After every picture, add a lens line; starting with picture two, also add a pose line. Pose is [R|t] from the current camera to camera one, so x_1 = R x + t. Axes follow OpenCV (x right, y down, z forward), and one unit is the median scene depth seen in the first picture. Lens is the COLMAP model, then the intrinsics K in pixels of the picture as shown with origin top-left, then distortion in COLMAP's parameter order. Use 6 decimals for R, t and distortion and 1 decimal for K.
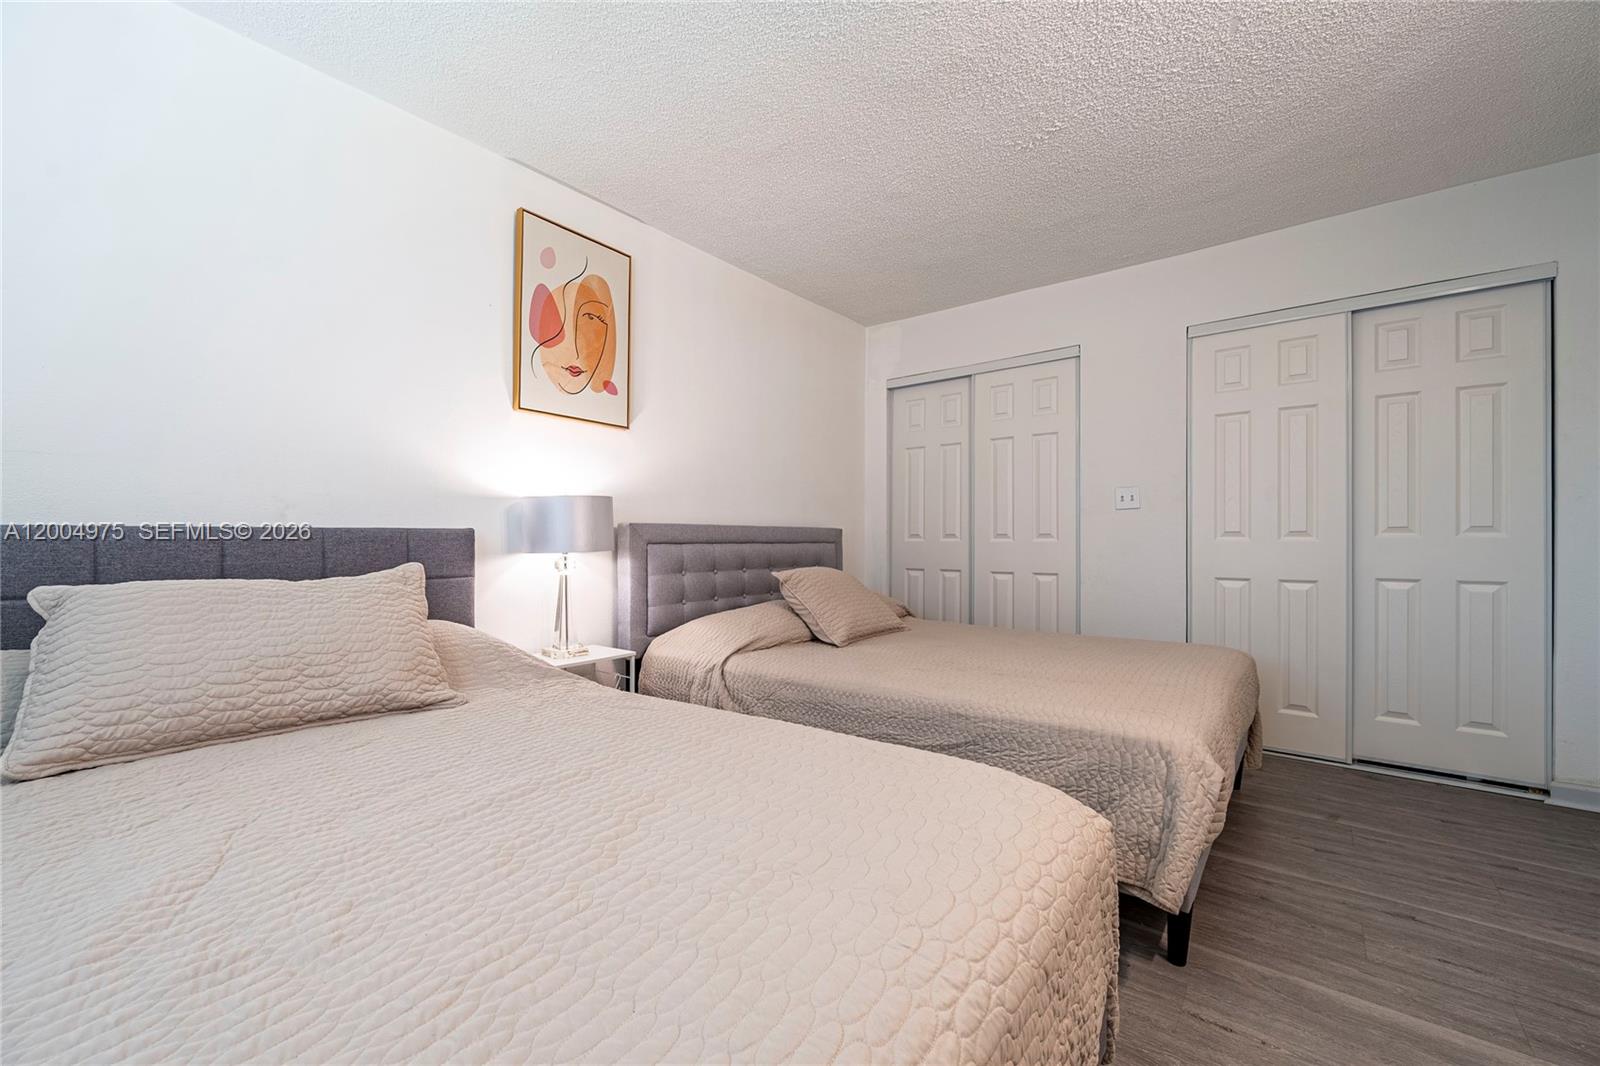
lens RADIAL K [[645.0, 0, 802.4], [0, 645.0, 537.3], [0, 0, 1]] dist [-0.000406, 0.000038]
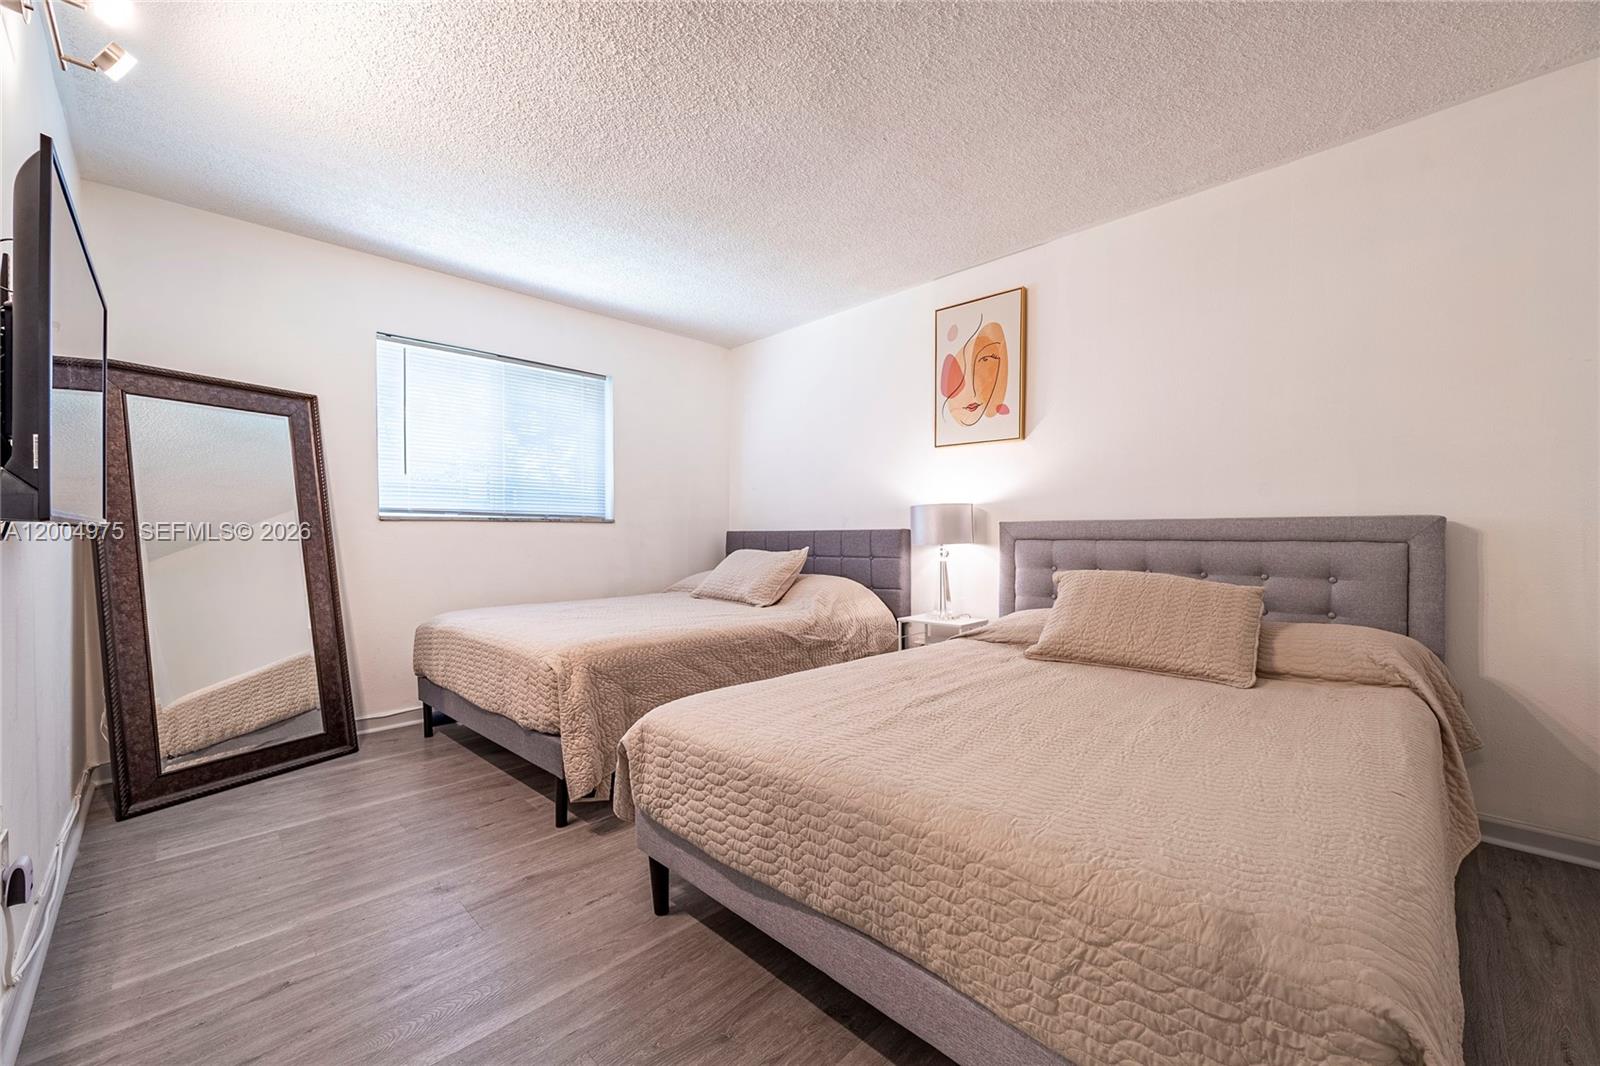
lens RADIAL K [[626.7, 0, 801.5], [0, 626.7, 540.7], [0, 0, 1]] dist [-0.001676, -0.000175]
pose [[-0.112051, 0.010545, -0.993647, 0.929075], [0.001588, 0.999944, 0.010433, -0.000364], [0.993701, -0.000408, -0.112061, 0.776673]]
